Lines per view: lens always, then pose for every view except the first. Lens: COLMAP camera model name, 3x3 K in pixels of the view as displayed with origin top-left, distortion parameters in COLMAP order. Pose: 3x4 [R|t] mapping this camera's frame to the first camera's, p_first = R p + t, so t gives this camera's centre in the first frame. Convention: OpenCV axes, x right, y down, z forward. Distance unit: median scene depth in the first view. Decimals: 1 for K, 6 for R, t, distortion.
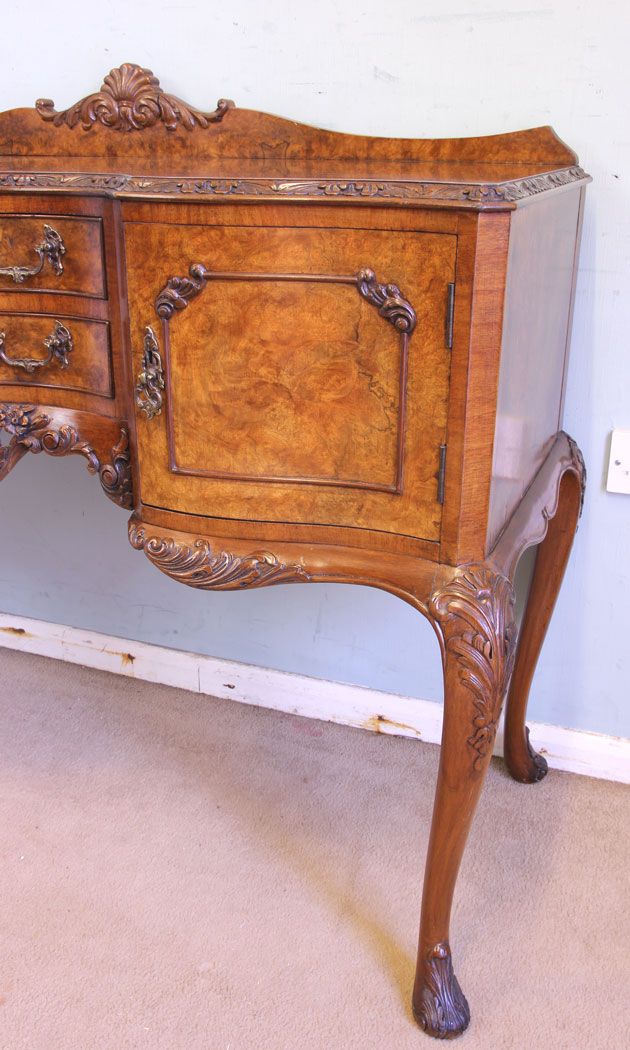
lens RADIAL K [[995.9, 0, 334.8], [0, 995.9, 534.4], [0, 0, 1]] dist [-0.113902, 0.150935]
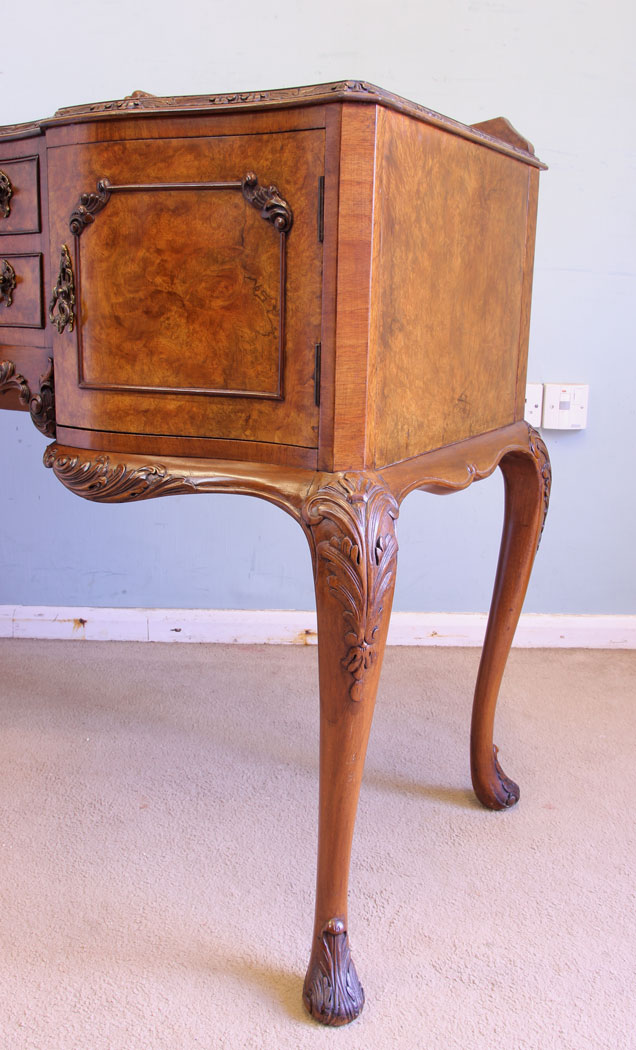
lens RADIAL K [[971.5, 0, 339.2], [0, 971.5, 539.2], [0, 0, 1]] dist [-0.137351, 0.110914]
pose [[0.991182, 0.046418, -0.124112, 0.237534], [-0.064140, 0.987664, -0.142850, 0.220862], [0.115950, 0.149551, 0.981932, 0.075489]]
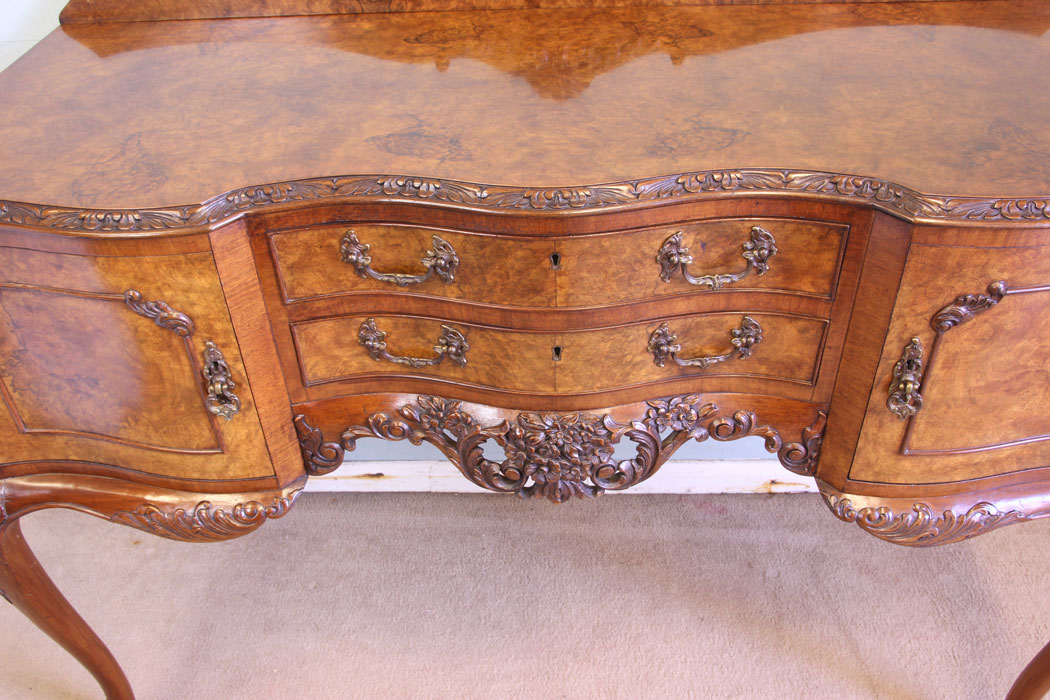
lens RADIAL K [[928.8, 0, 514.9], [0, 928.8, 366.9], [0, 0, 1]] dist [-0.116963, 0.129281]
pose [[0.946091, -0.236525, 0.221287, -0.720216], [0.165789, 0.940536, 0.296488, -0.486612], [-0.278255, -0.243818, 0.929046, 0.284410]]
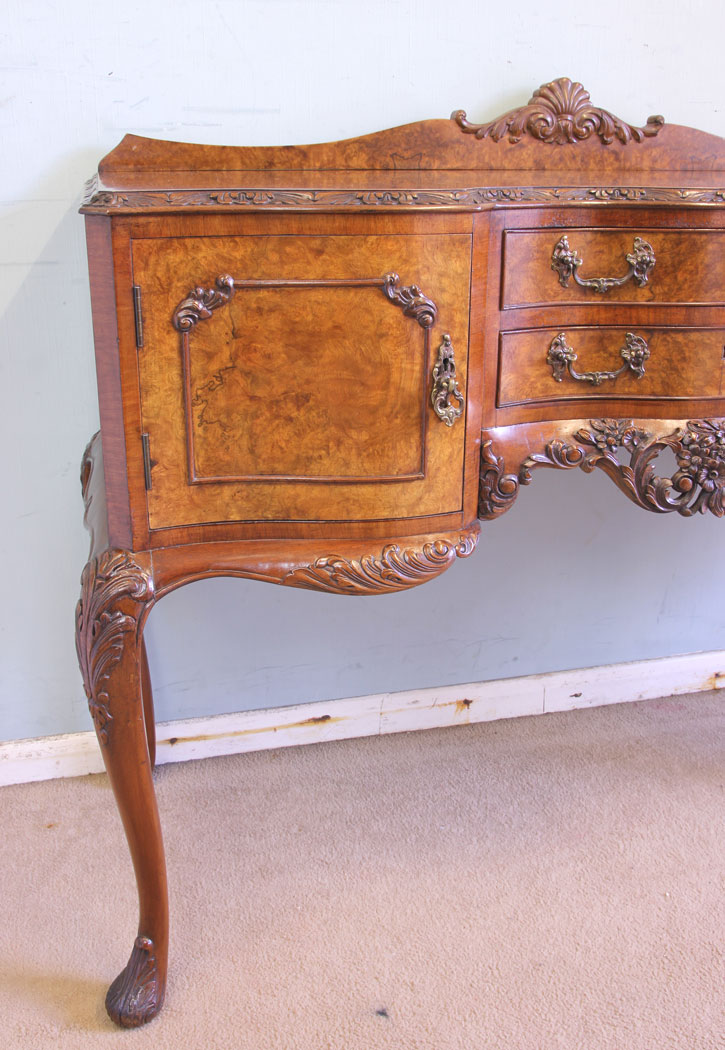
lens RADIAL K [[1067.9, 0, 382.6], [0, 1067.9, 512.5], [0, 0, 1]] dist [-0.110162, 0.137232]
pose [[0.816030, -0.198736, 0.542770, -1.453989], [0.223662, 0.974451, 0.020531, -0.162993], [-0.532983, 0.104643, 0.839630, 0.351954]]
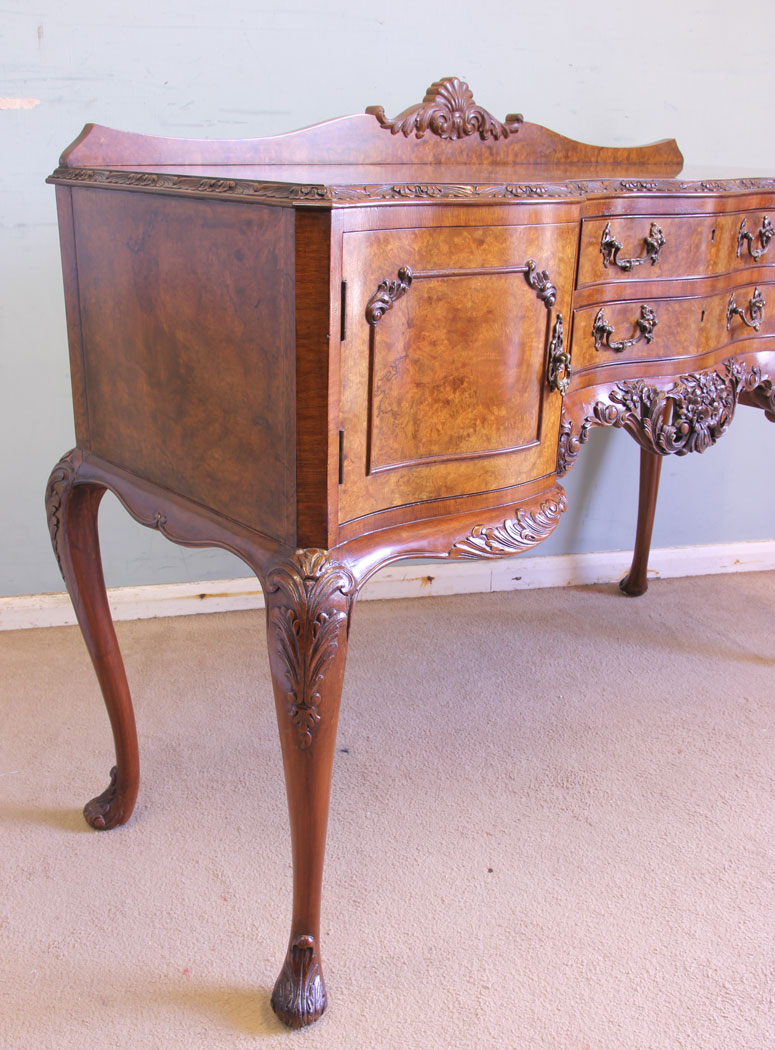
lens RADIAL K [[1063.9, 0, 388.4], [0, 1063.9, 577.1], [0, 0, 1]] dist [-0.117409, 0.139374]
pose [[0.455893, -0.346222, 0.819934, -1.945089], [0.327933, 0.921768, 0.206888, -0.333516], [-0.827419, 0.174565, 0.533765, 0.766322]]
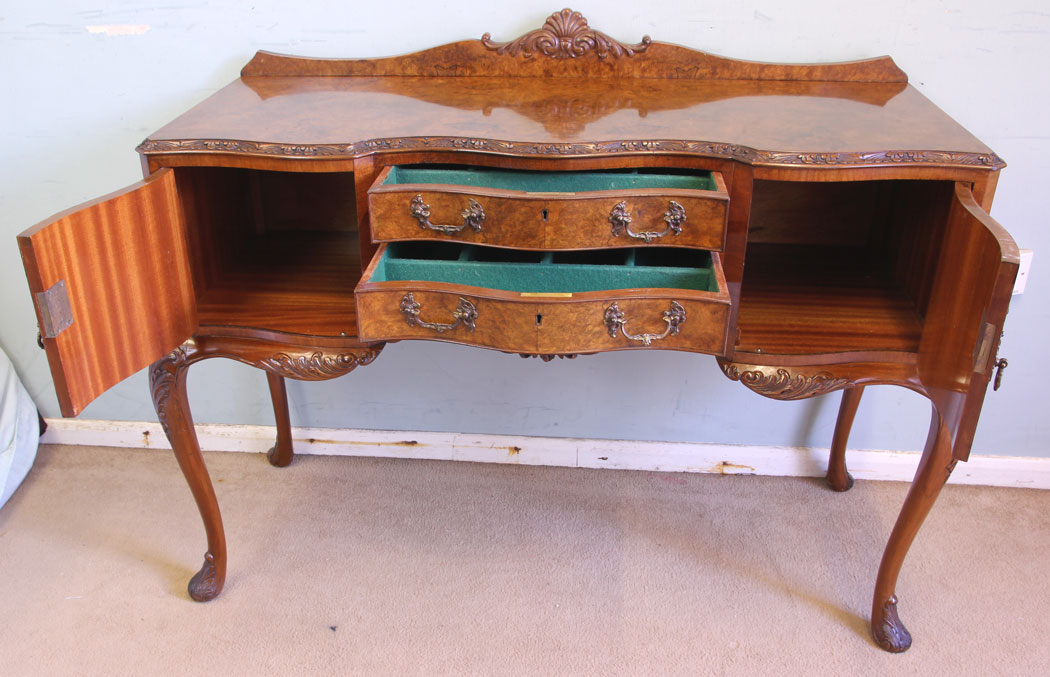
lens RADIAL K [[988.1, 0, 483.8], [0, 988.1, 380.3], [0, 0, 1]] dist [-0.107842, 0.105434]
pose [[0.967765, -0.141518, 0.208336, -0.938402], [0.118841, 0.985916, 0.117670, -0.222193], [-0.222054, -0.089118, 0.970953, -0.413635]]
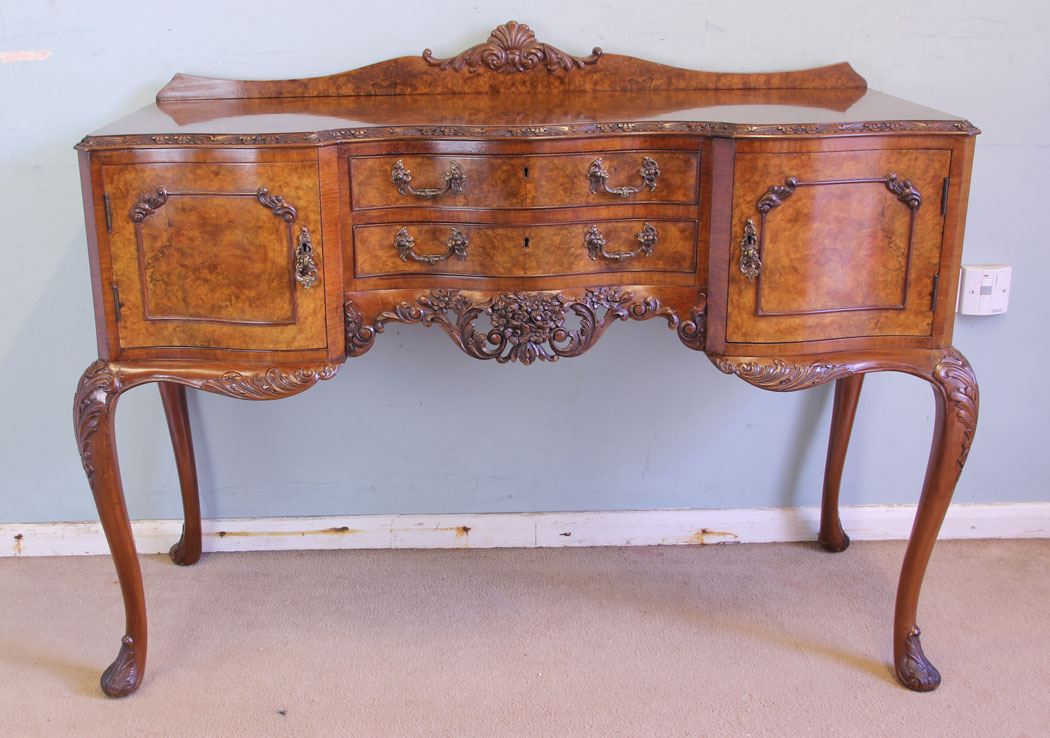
lens RADIAL K [[1264.6, 0, 440.1], [0, 1264.6, 391.0], [0, 0, 1]] dist [-0.109555, 0.087093]
pose [[0.936850, -0.138736, 0.321037, -1.240957], [0.160602, 0.986103, -0.042527, 0.051984], [-0.310676, 0.091401, 0.946111, -0.624163]]
